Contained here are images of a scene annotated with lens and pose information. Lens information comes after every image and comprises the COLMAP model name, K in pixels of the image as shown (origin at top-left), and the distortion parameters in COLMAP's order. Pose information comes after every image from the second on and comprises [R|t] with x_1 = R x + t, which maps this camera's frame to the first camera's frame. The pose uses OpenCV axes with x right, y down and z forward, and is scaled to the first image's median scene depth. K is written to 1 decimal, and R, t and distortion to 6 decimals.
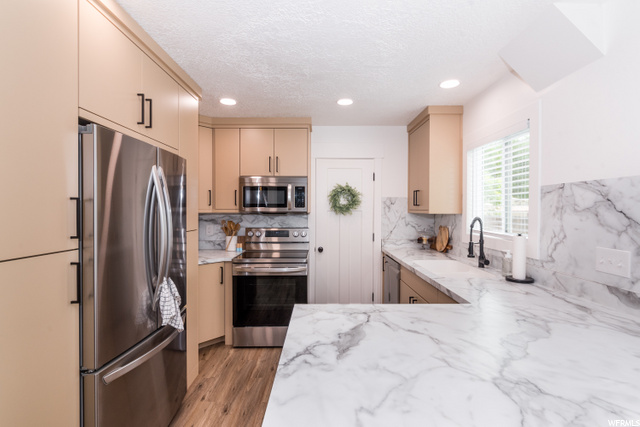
lens RADIAL K [[299.4, 0, 320.0], [0, 299.4, 213.5], [0, 0, 1]] dist [0.001571, -0.000070]
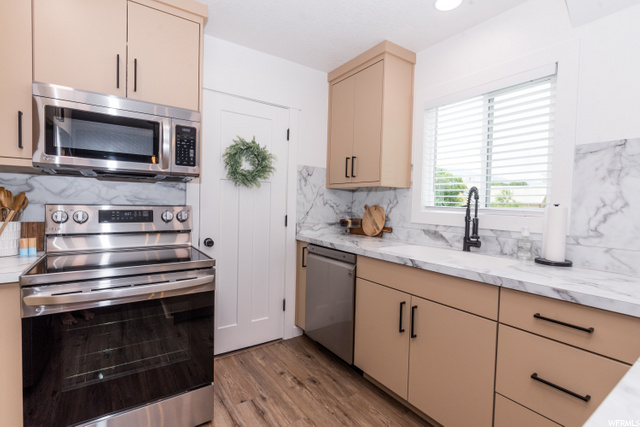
lens RADIAL K [[299.4, 0, 320.0], [0, 299.4, 213.5], [0, 0, 1]] dist [0.001571, -0.000070]
pose [[0.825049, -0.001506, 0.565060, -0.168398], [-0.014976, 0.999587, 0.024531, 0.047481], [-0.564863, -0.028702, 0.824685, 0.403988]]
